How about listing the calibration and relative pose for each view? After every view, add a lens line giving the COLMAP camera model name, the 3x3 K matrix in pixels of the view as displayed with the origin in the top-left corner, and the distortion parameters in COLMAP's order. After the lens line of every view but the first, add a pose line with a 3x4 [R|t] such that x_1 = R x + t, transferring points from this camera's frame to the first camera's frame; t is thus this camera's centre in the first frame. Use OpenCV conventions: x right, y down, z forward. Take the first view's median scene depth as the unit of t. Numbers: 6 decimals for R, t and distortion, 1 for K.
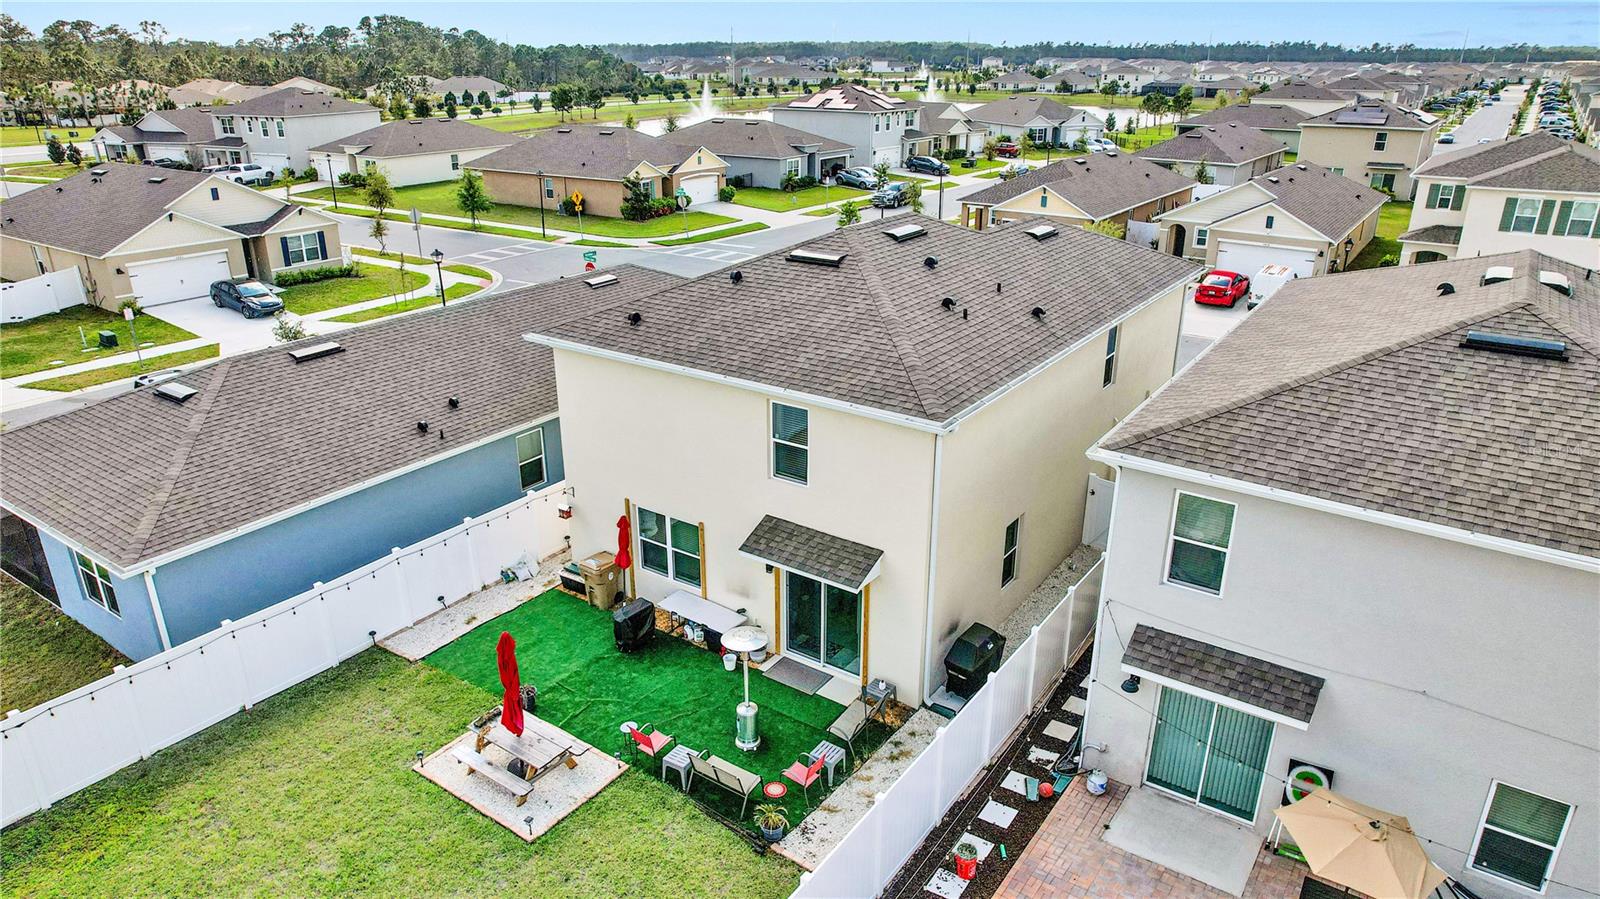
lens RADIAL K [[1002.5, 0, 800.0], [0, 1002.5, 449.5], [0, 0, 1]] dist [-0.071618, 0.062255]
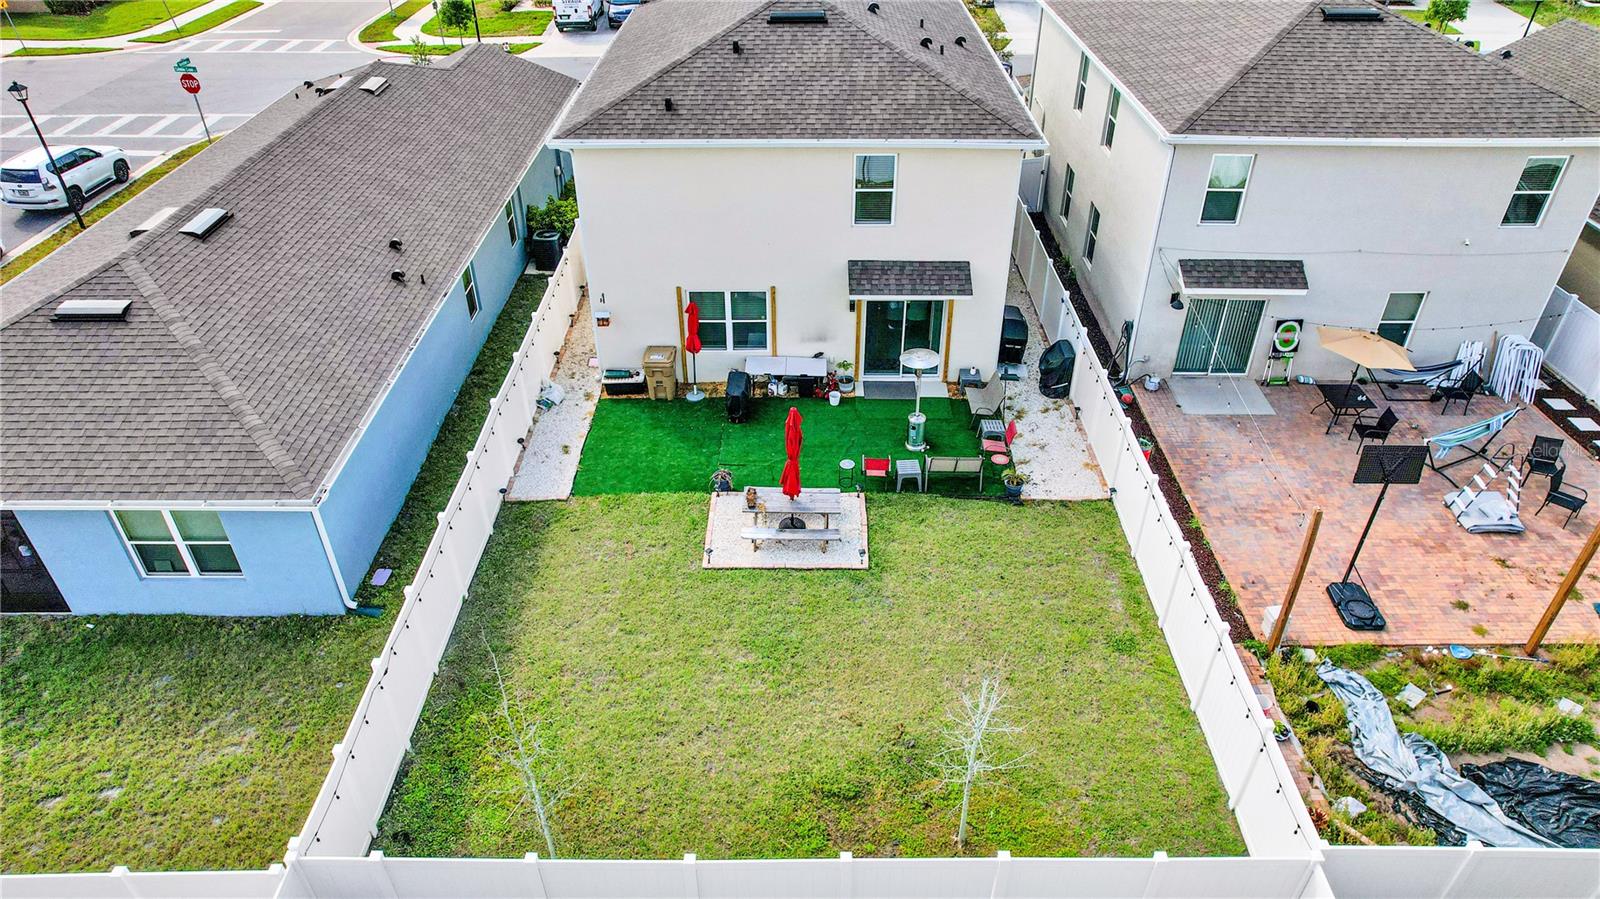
lens RADIAL K [[1002.5, 0, 800.0], [0, 1002.5, 449.5], [0, 0, 1]] dist [-0.071618, 0.062255]
pose [[0.825926, -0.328787, 0.457980, -0.679235], [0.210032, 0.933305, 0.291253, -0.076828], [-0.523195, -0.144363, 0.839896, 0.059115]]
